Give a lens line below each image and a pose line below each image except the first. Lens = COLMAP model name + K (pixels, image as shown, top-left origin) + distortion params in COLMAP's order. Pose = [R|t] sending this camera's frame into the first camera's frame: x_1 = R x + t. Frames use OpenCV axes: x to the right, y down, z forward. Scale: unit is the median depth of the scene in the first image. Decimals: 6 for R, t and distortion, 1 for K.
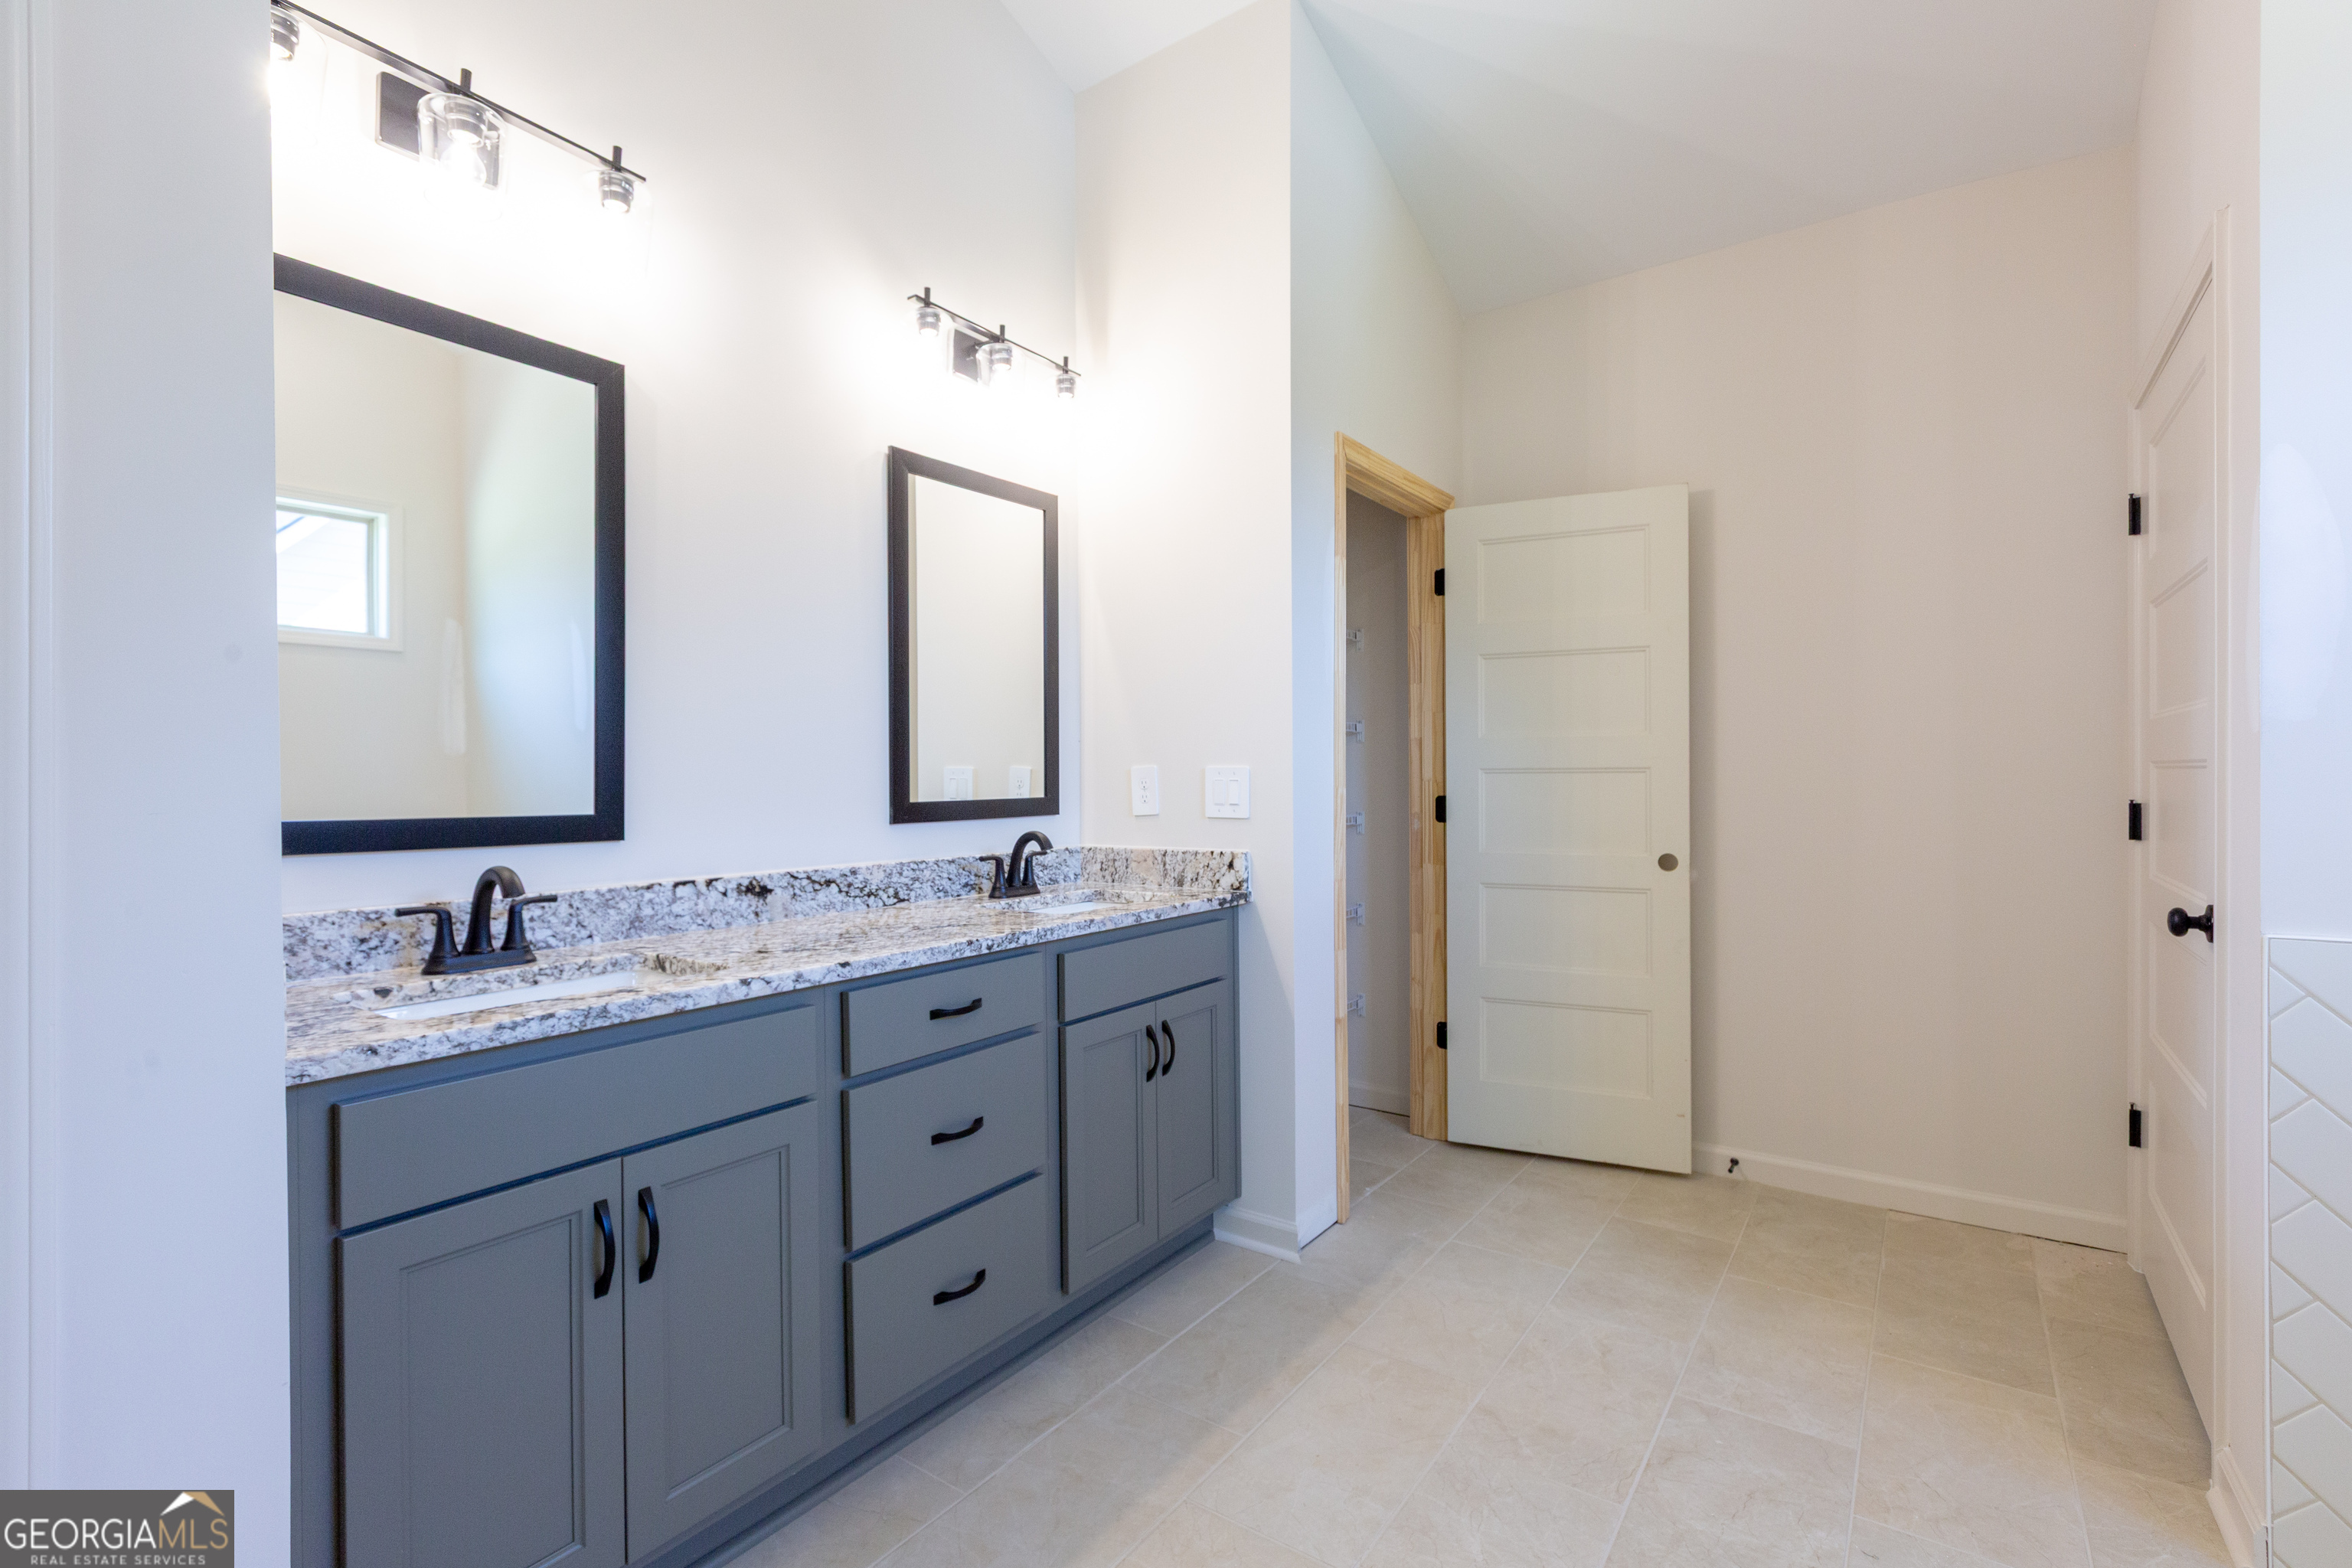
lens RADIAL K [[1064.4, 0, 1176.4], [0, 1064.4, 779.7], [0, 0, 1]] dist [0.003097, 0.000308]
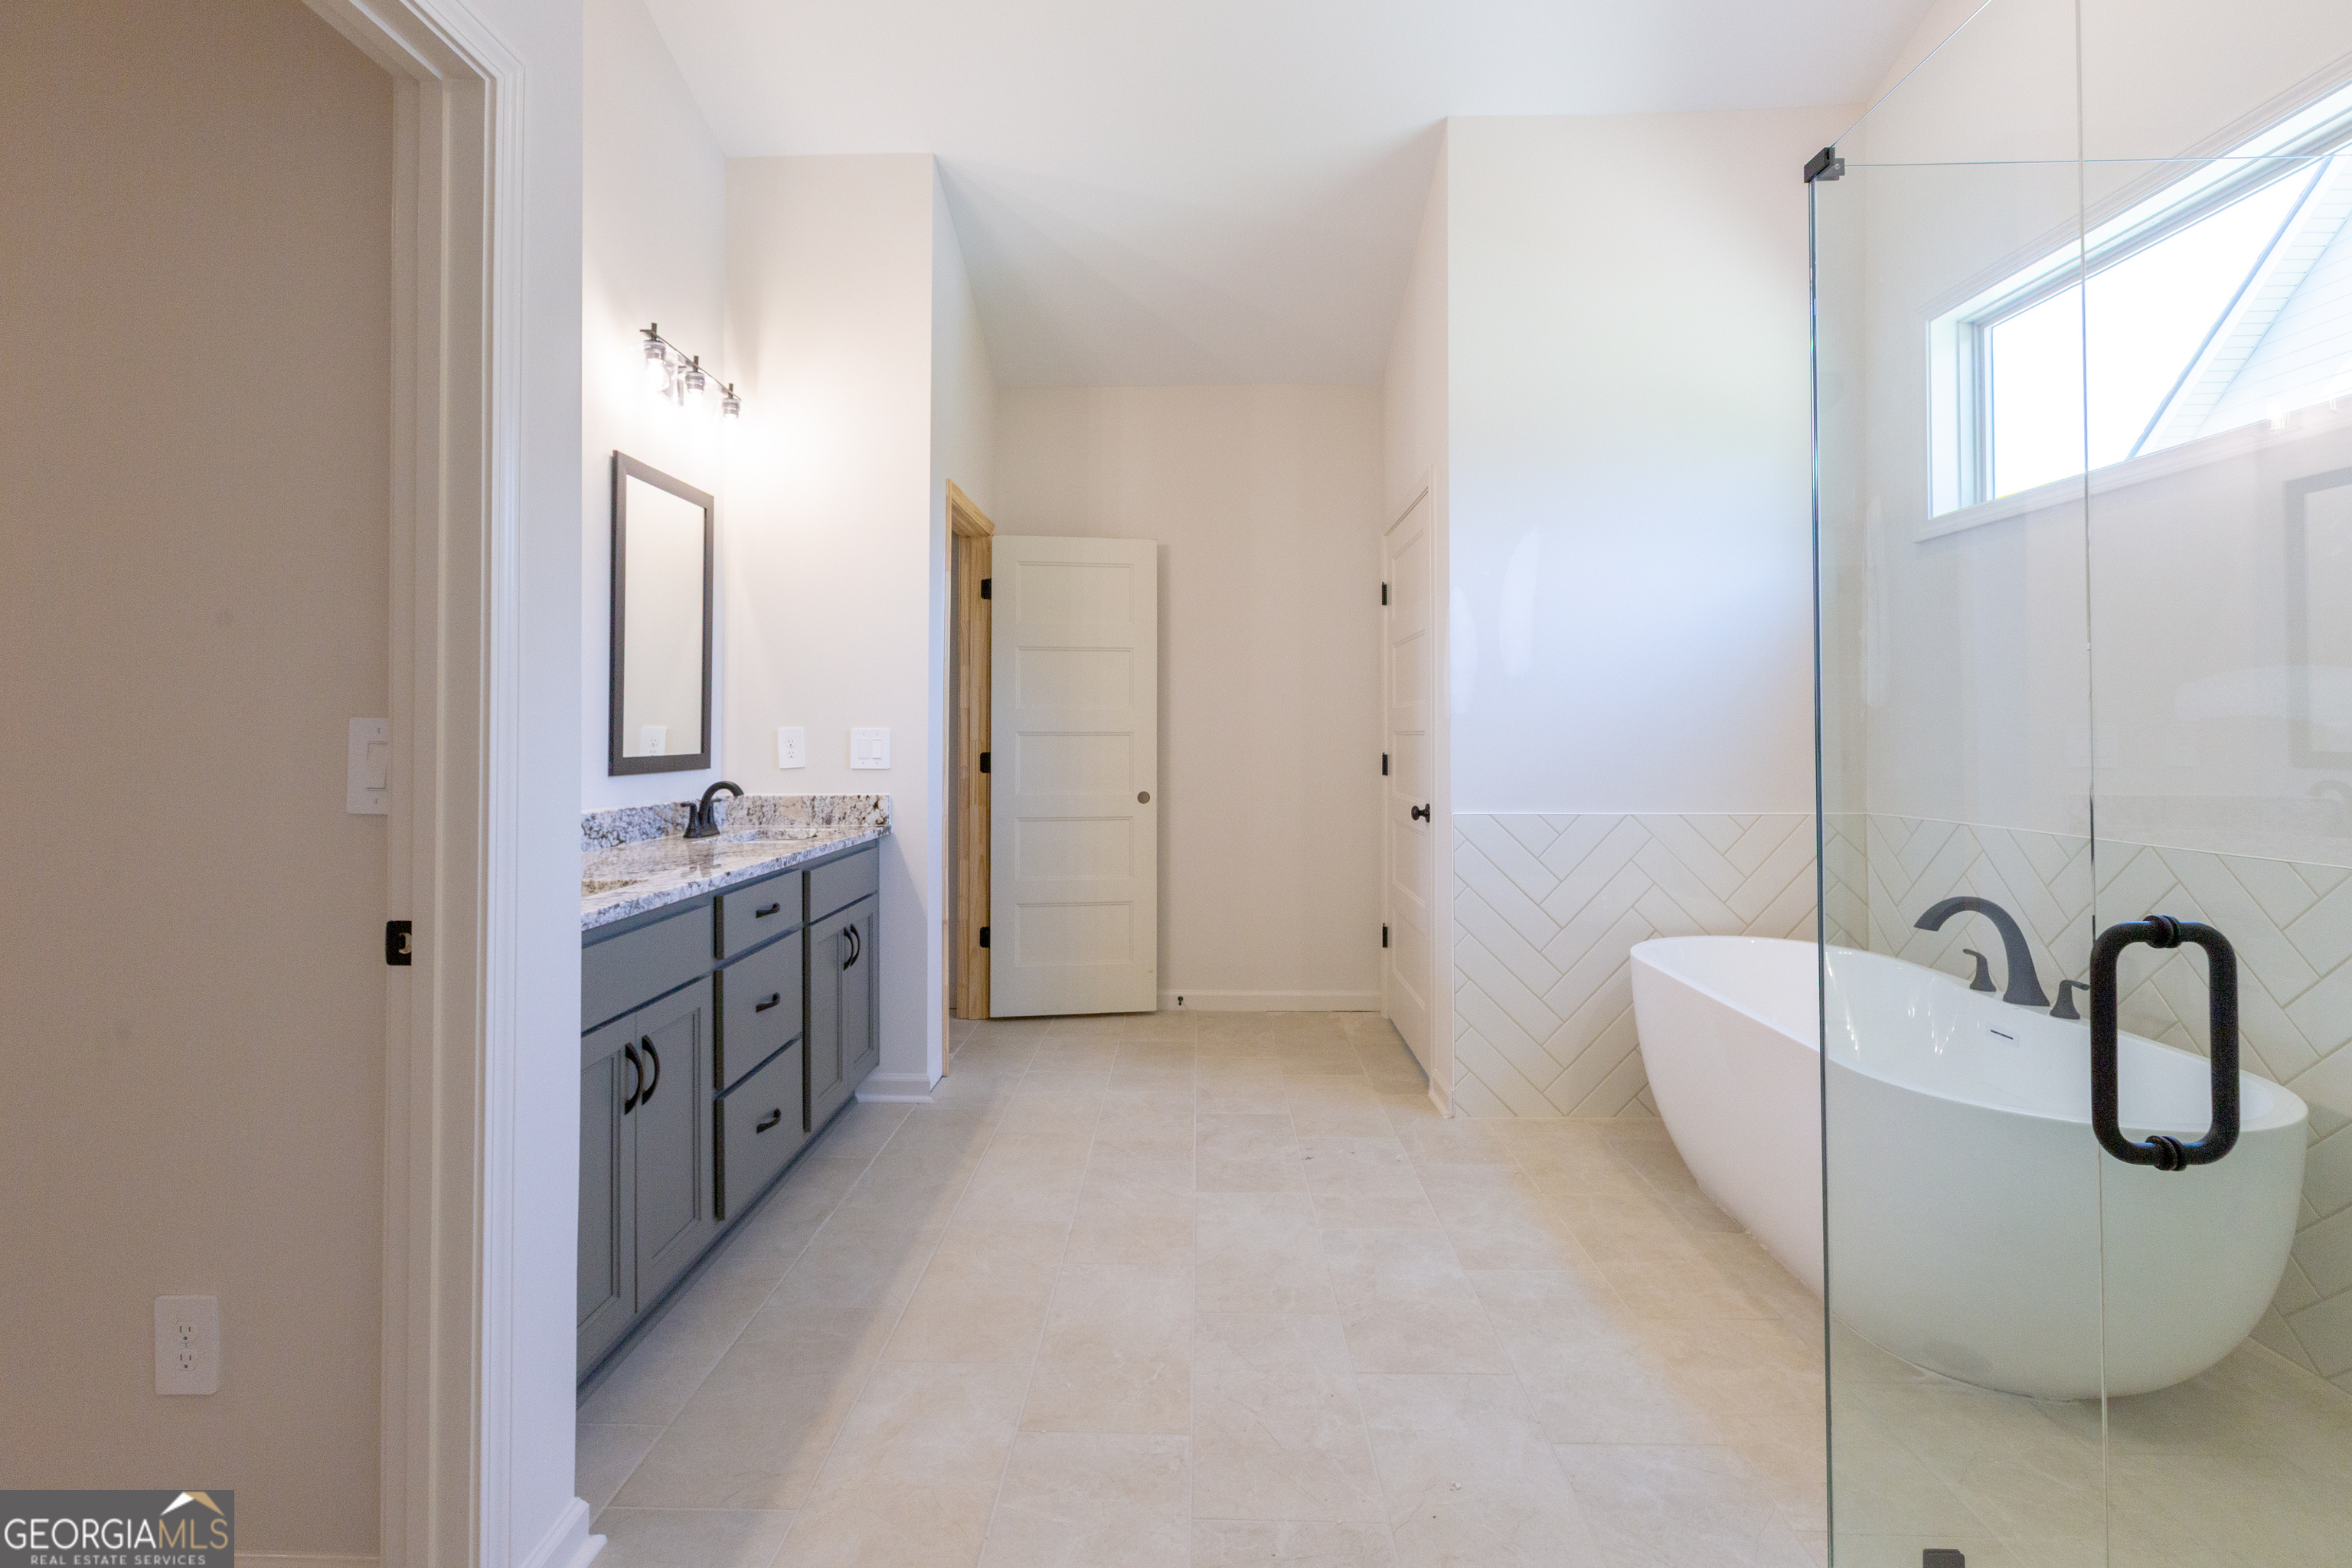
lens RADIAL K [[1069.7, 0, 1166.5], [0, 1069.7, 715.7], [0, 0, 1]] dist [0.000660, 0.000077]
pose [[0.833970, 0.016649, 0.551559, -0.367924], [-0.003334, 0.999679, -0.025135, 0.003028], [-0.551800, 0.019123, 0.833757, -0.272134]]
